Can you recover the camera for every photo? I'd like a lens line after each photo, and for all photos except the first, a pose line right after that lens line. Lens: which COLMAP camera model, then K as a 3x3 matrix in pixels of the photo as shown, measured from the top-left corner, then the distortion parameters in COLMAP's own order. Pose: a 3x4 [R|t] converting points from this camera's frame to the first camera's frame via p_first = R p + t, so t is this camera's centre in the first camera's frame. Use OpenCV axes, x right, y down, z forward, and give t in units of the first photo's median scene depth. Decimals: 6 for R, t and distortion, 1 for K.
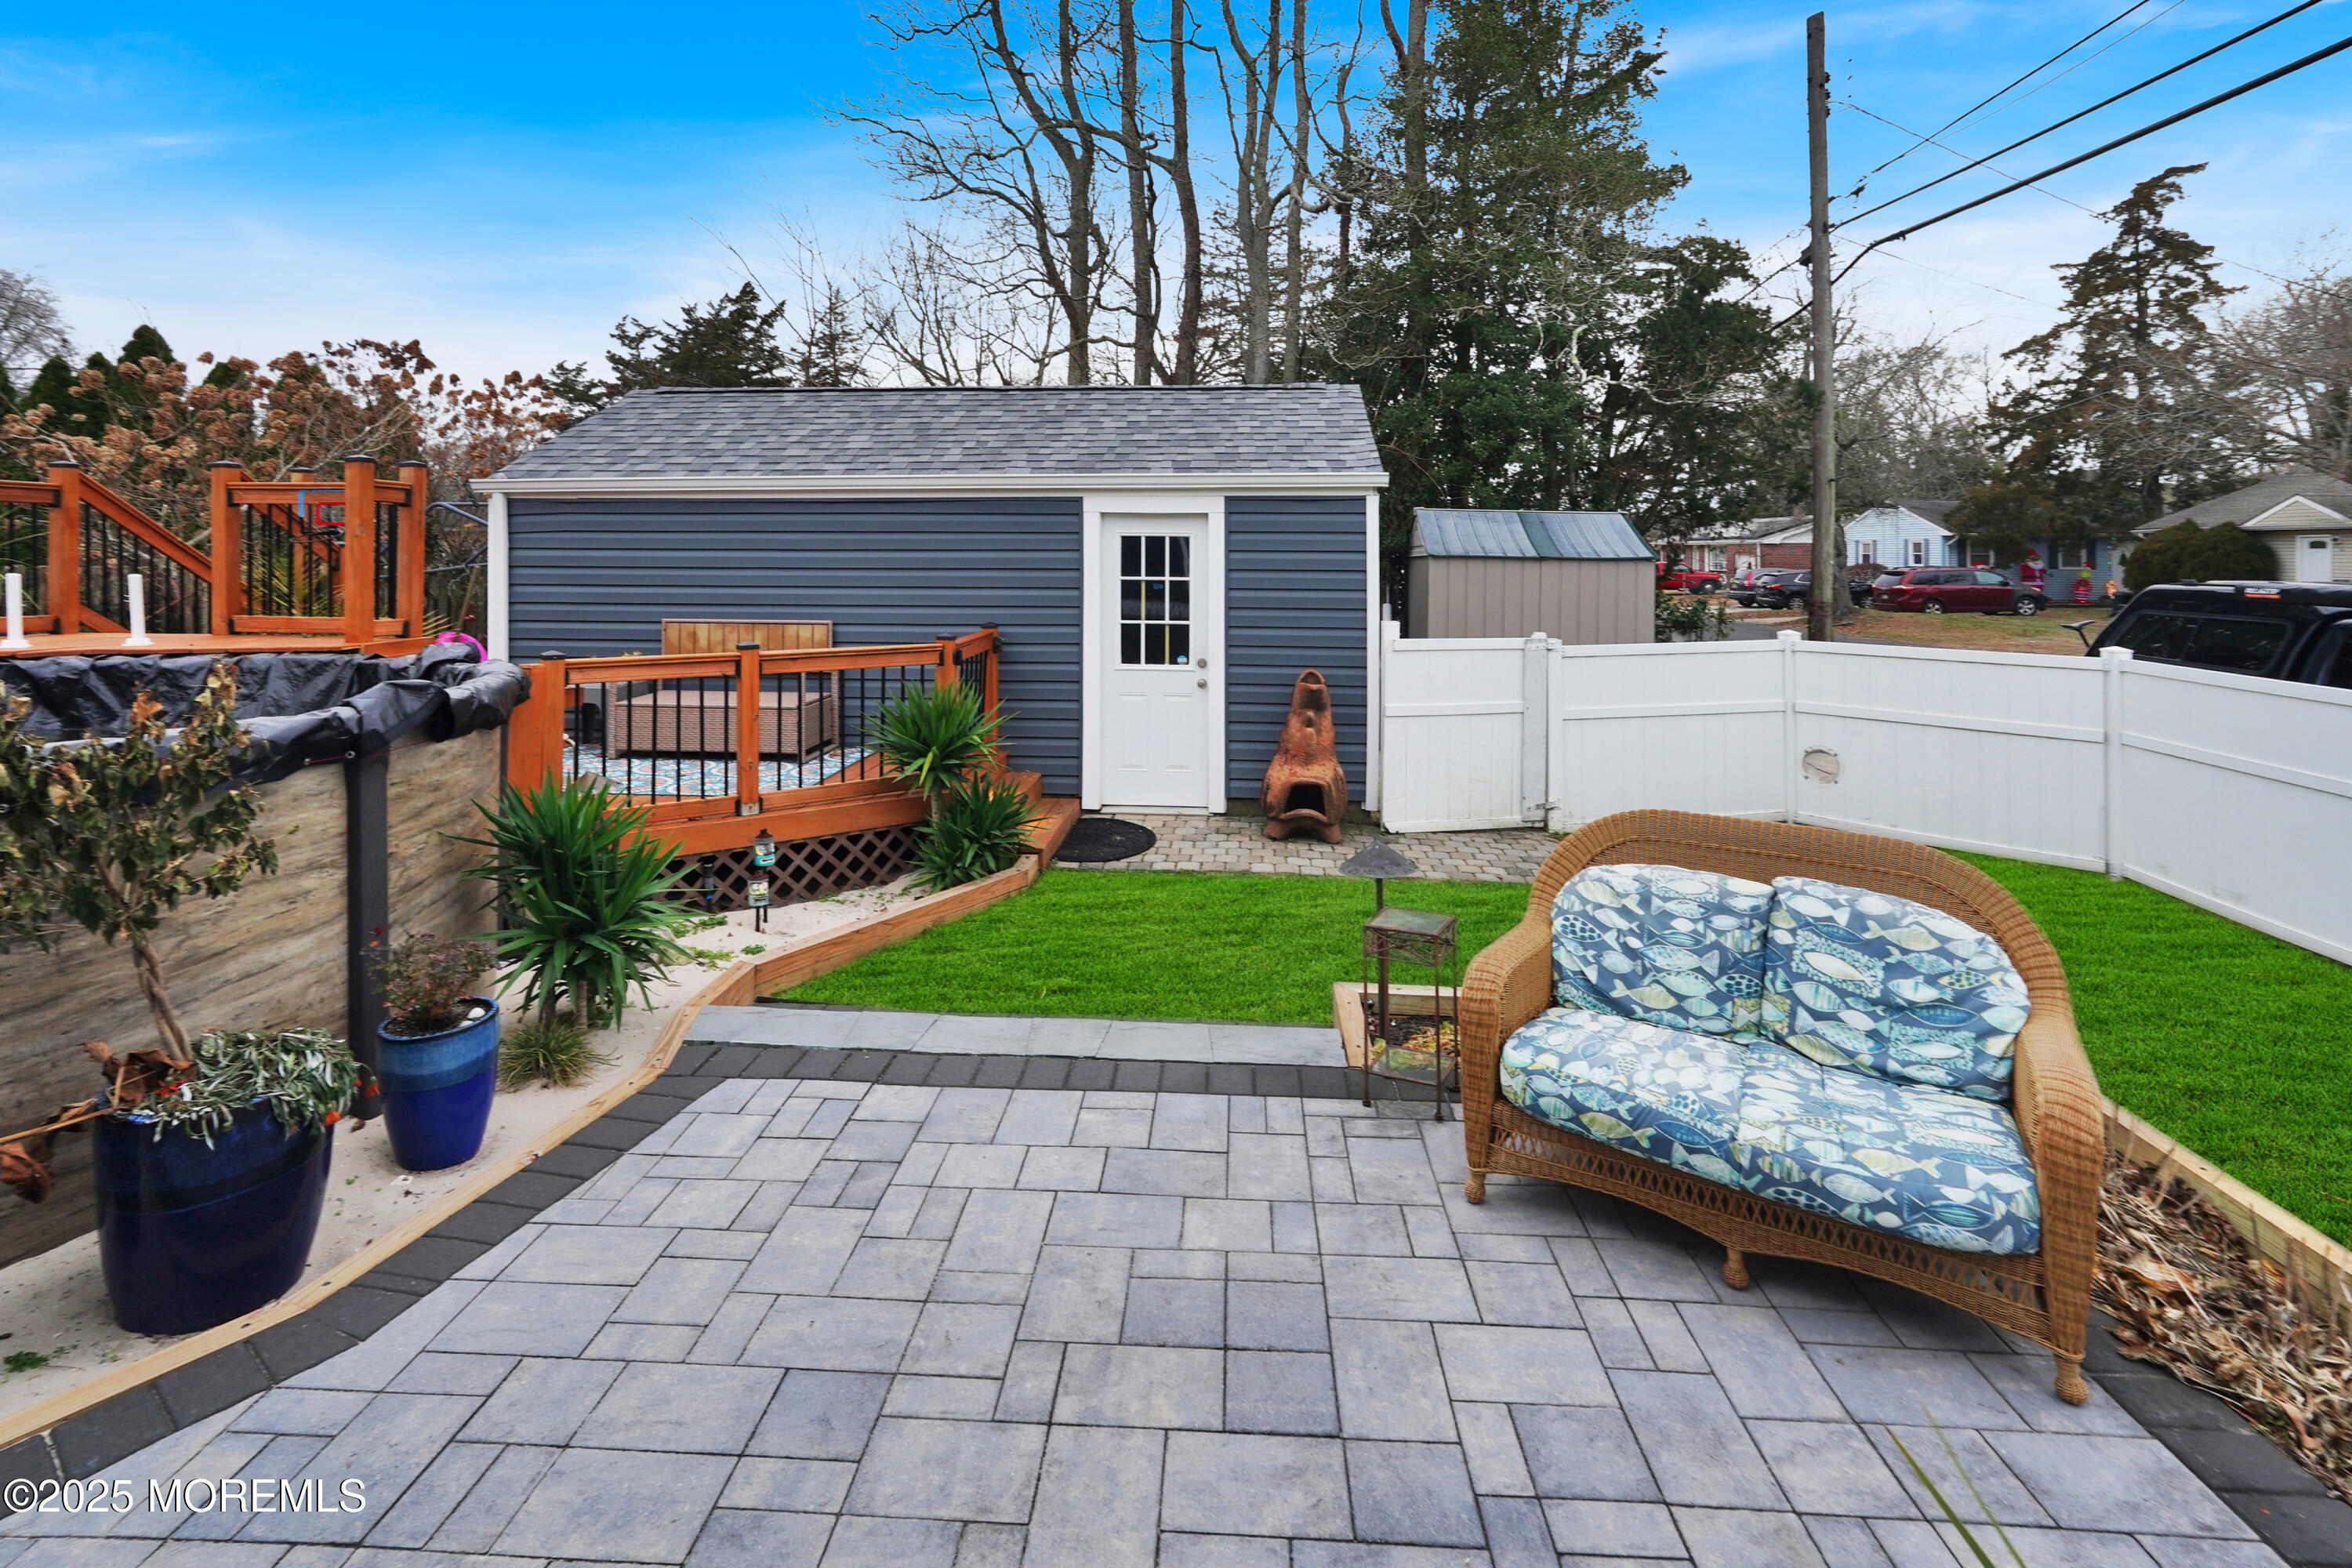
lens RADIAL K [[1131.0, 0, 1169.0], [0, 1131.0, 548.0], [0, 0, 1]] dist [-0.005996, 0.000332]
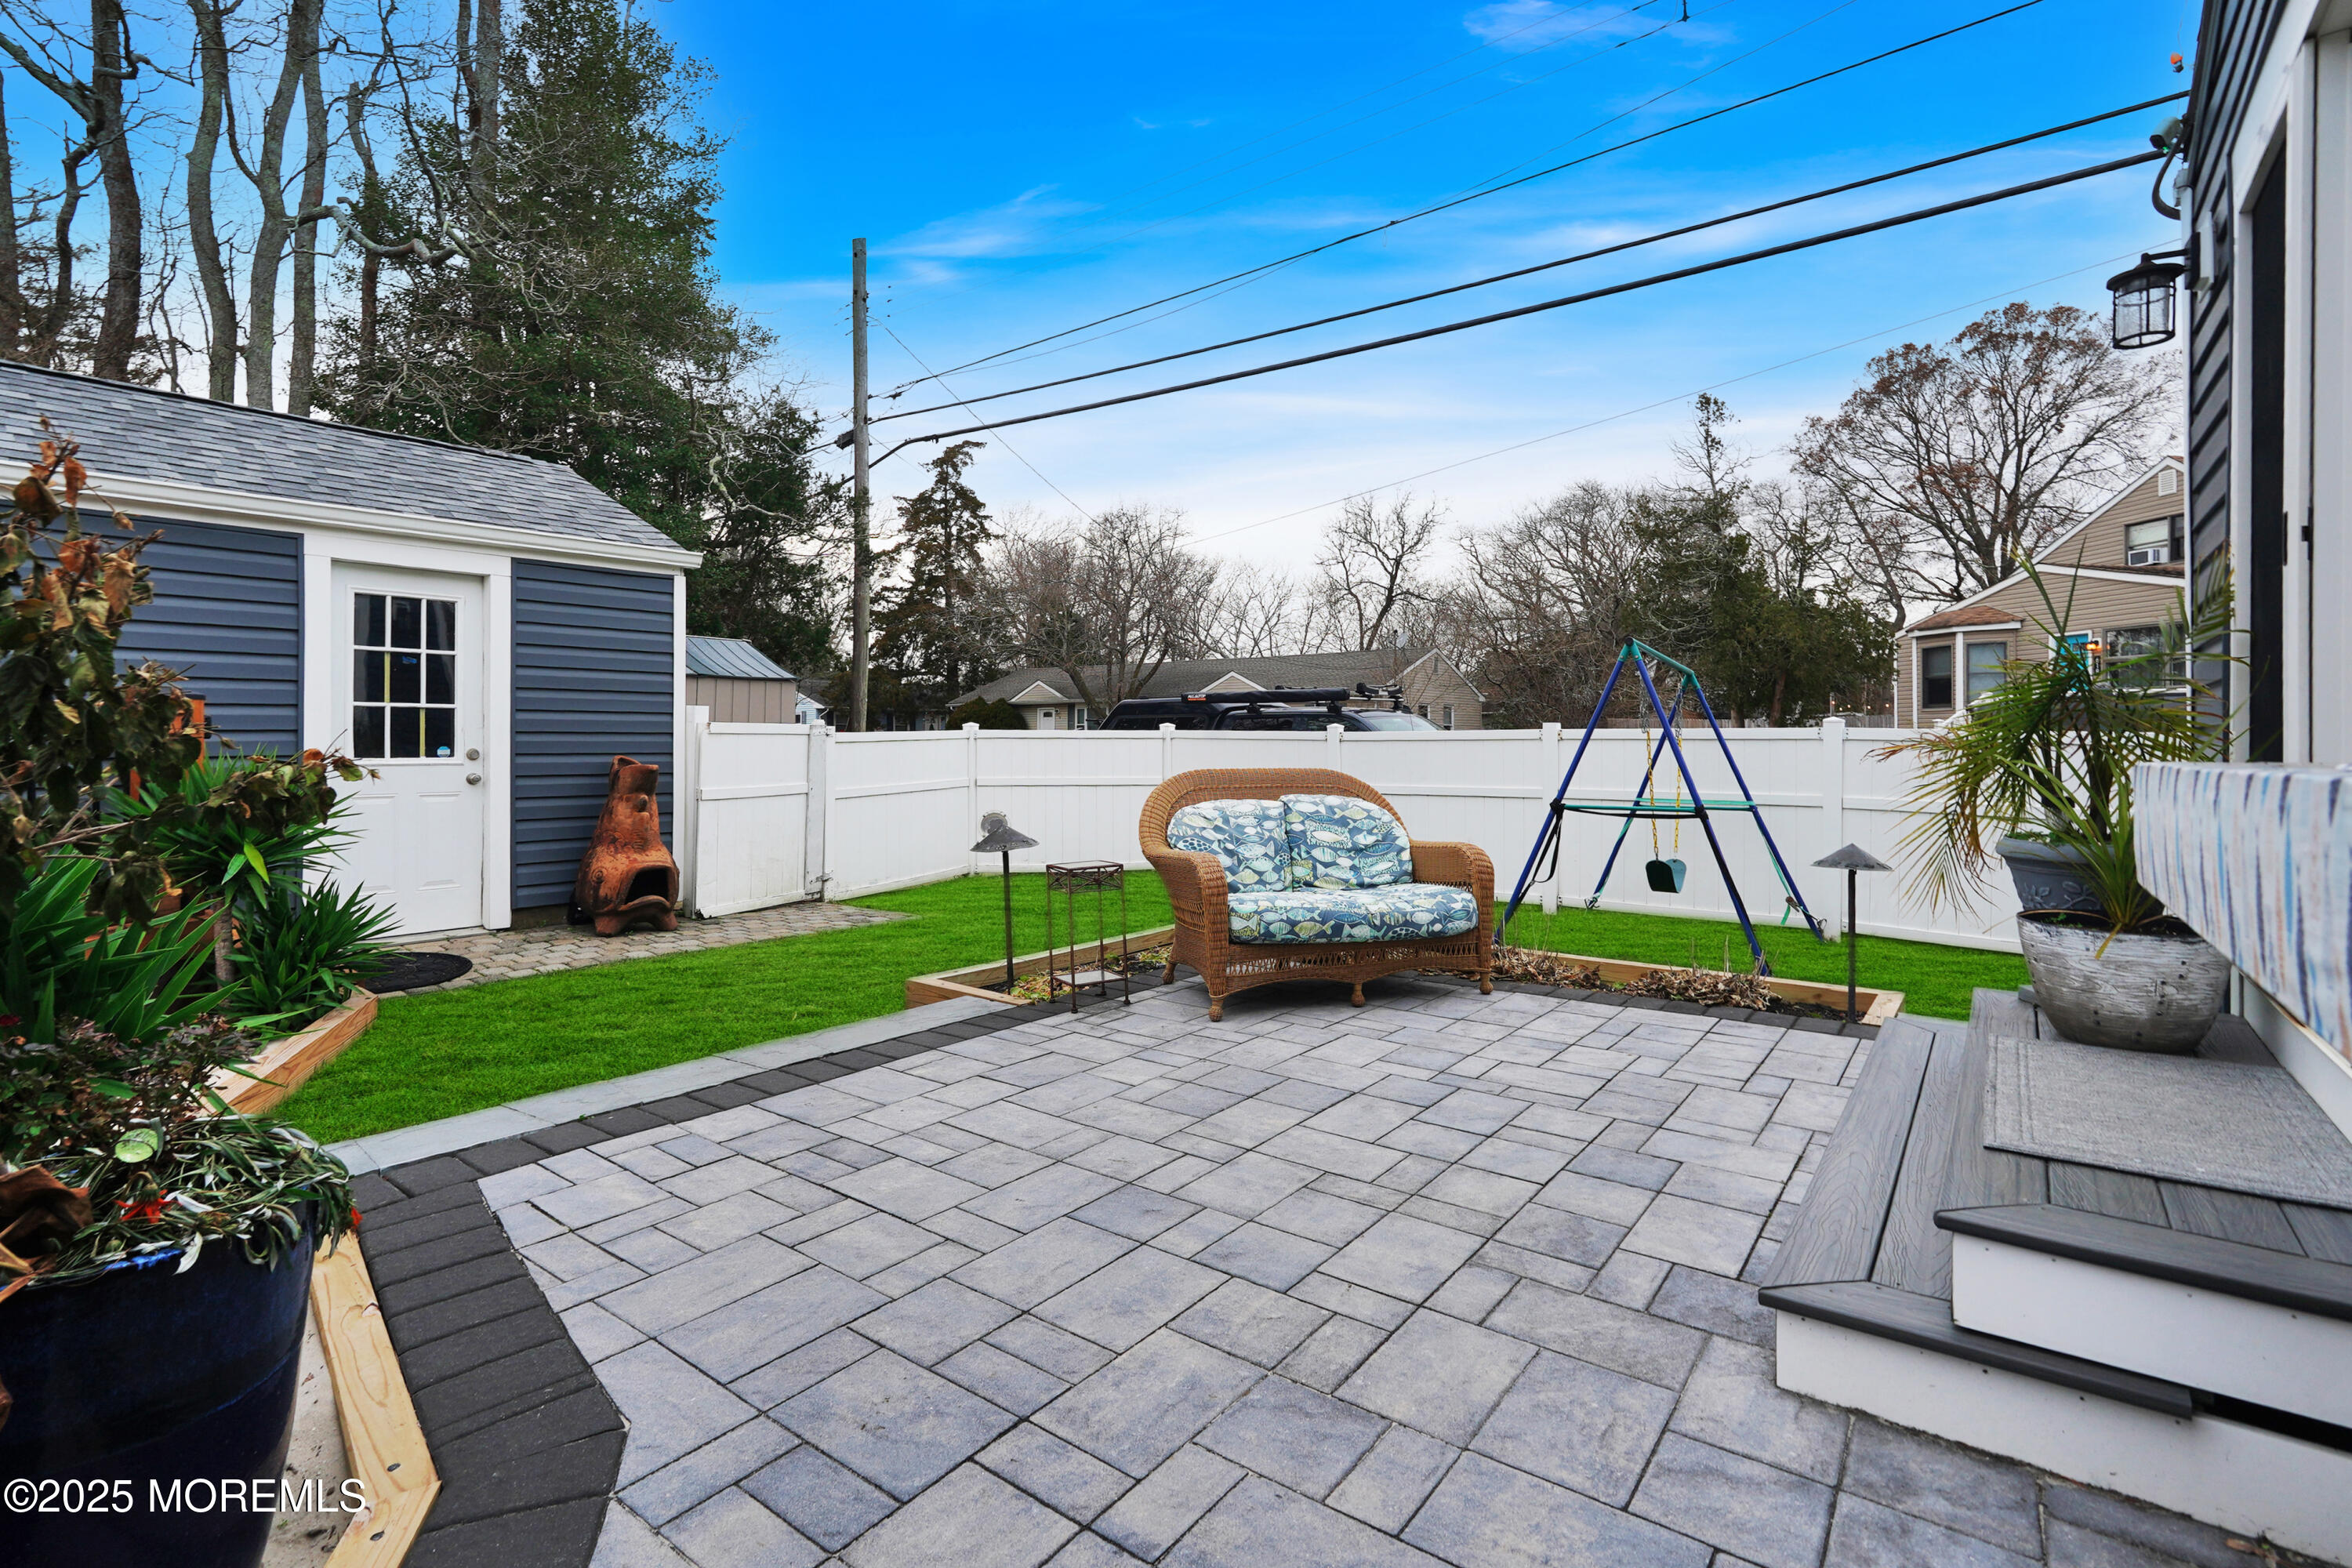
lens RADIAL K [[1109.7, 0, 1190.5], [0, 1109.7, 737.4], [0, 0, 1]] dist [-0.002274, -0.000359]
pose [[0.552923, -0.003398, 0.833226, -0.367569], [0.002113, 0.999994, 0.002676, 0.089550], [-0.833230, 0.000281, 0.552927, 0.104918]]
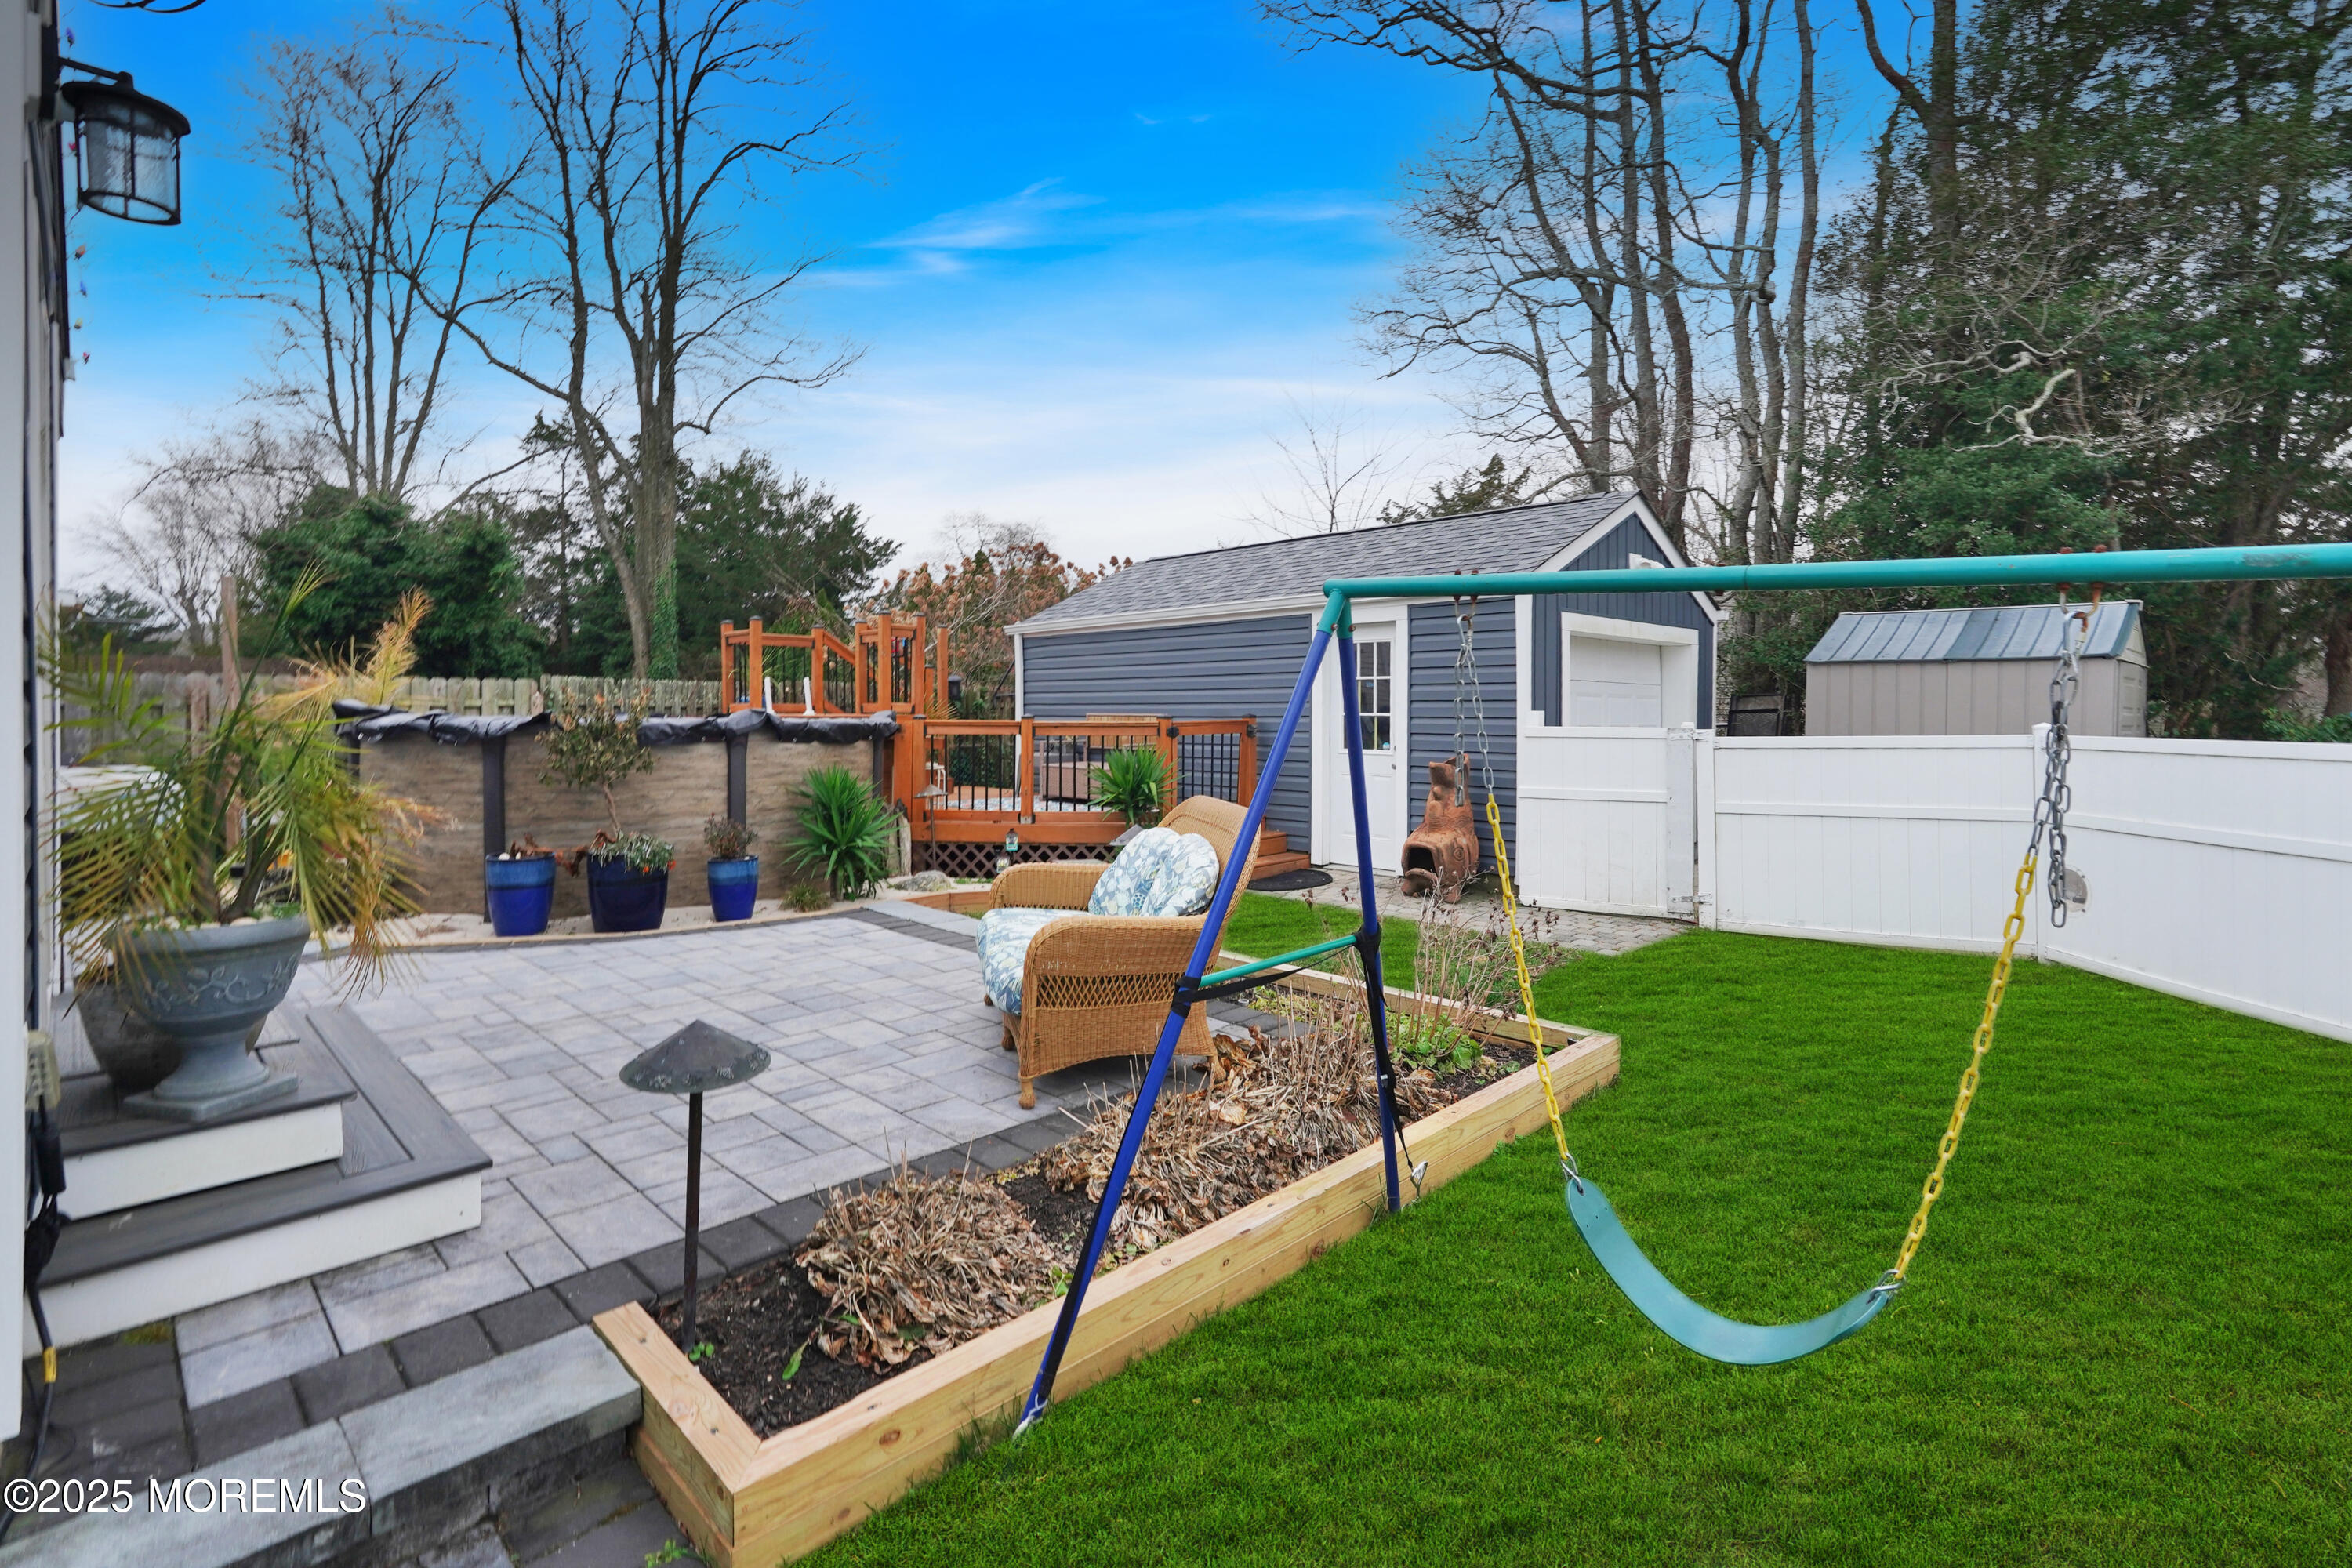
lens RADIAL K [[1109.7, 0, 1190.5], [0, 1109.7, 737.4], [0, 0, 1]] dist [-0.002274, -0.000359]
pose [[0.746036, 0.010235, -0.665827, 0.645692], [0.006015, 0.999738, 0.022107, 0.064507], [0.665879, -0.020498, 0.745778, -0.001580]]
